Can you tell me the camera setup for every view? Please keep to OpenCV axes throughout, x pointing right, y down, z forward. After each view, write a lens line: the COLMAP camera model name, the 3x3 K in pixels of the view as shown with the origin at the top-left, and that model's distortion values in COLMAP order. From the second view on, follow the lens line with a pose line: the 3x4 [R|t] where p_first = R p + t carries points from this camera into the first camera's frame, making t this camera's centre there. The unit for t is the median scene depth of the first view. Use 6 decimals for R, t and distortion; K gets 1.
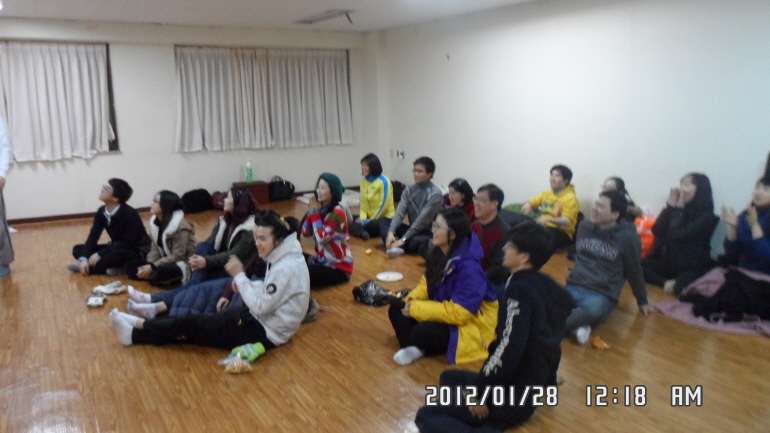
lens RADIAL K [[599.8, 0, 375.7], [0, 599.8, 217.8], [0, 0, 1]] dist [-0.082740, 0.107556]
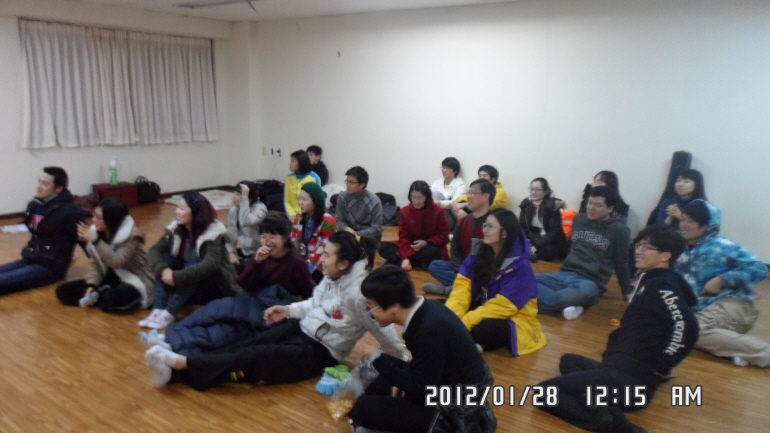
lens RADIAL K [[596.1, 0, 385.4], [0, 596.1, 203.1], [0, 0, 1]] dist [0.002128, 0.005363]
pose [[0.928837, -0.029634, 0.369303, -0.165322], [0.036062, 0.999294, -0.010512, -0.007983], [-0.368730, 0.023082, 0.929250, 0.048071]]
